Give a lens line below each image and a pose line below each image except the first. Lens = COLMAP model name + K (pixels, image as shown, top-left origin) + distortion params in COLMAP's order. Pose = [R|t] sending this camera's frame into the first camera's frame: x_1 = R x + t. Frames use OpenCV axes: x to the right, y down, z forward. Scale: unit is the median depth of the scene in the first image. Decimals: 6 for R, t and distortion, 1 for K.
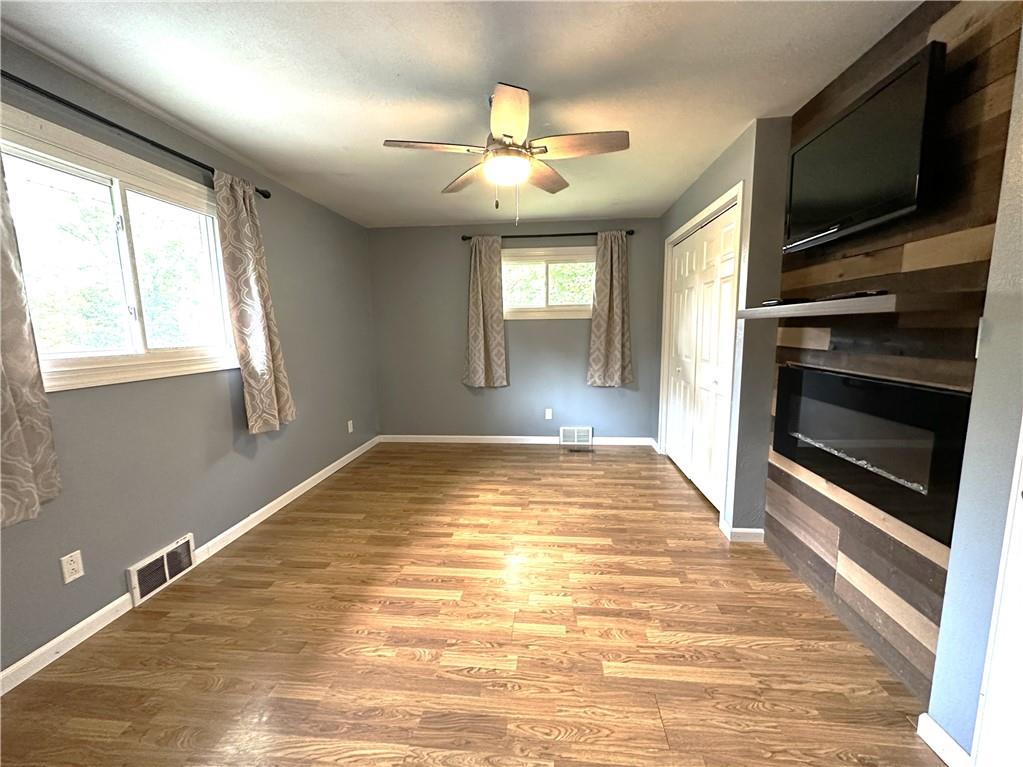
lens RADIAL K [[411.4, 0, 511.5], [0, 411.4, 383.5], [0, 0, 1]] dist [-0.001424, -0.000220]
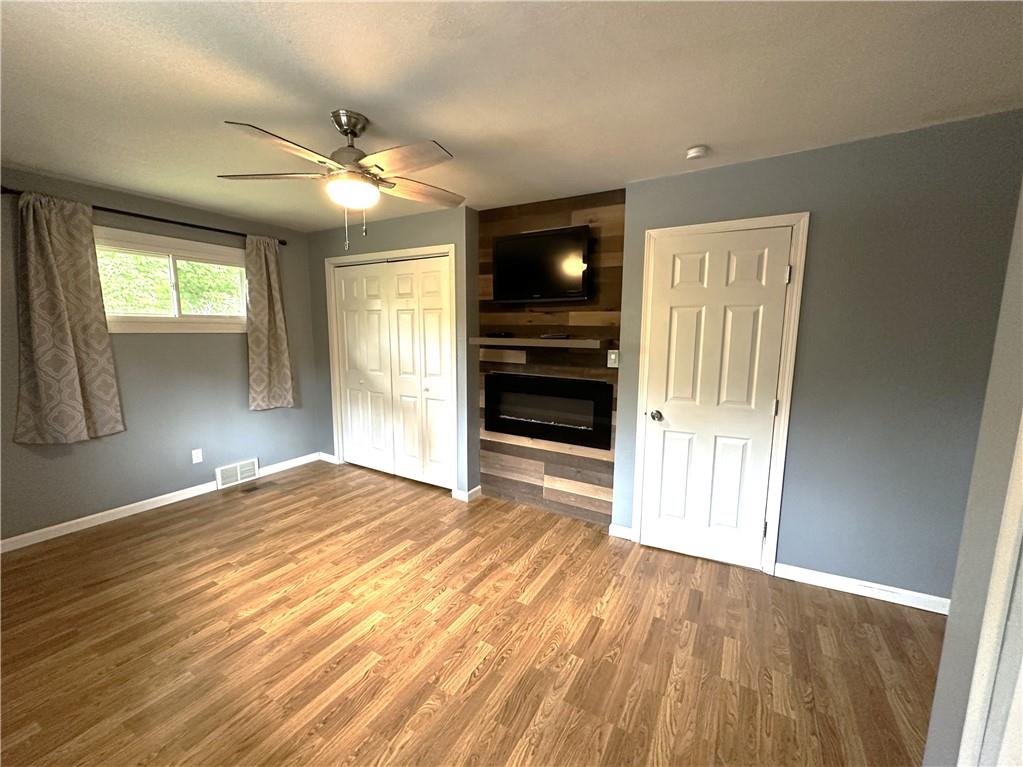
lens RADIAL K [[411.4, 0, 511.5], [0, 411.4, 383.5], [0, 0, 1]] dist [-0.001424, -0.000220]
pose [[0.420764, -0.104362, 0.901147, -0.614902], [0.104466, 0.992326, 0.066145, -0.089981], [-0.901135, 0.066308, 0.428438, 0.243733]]
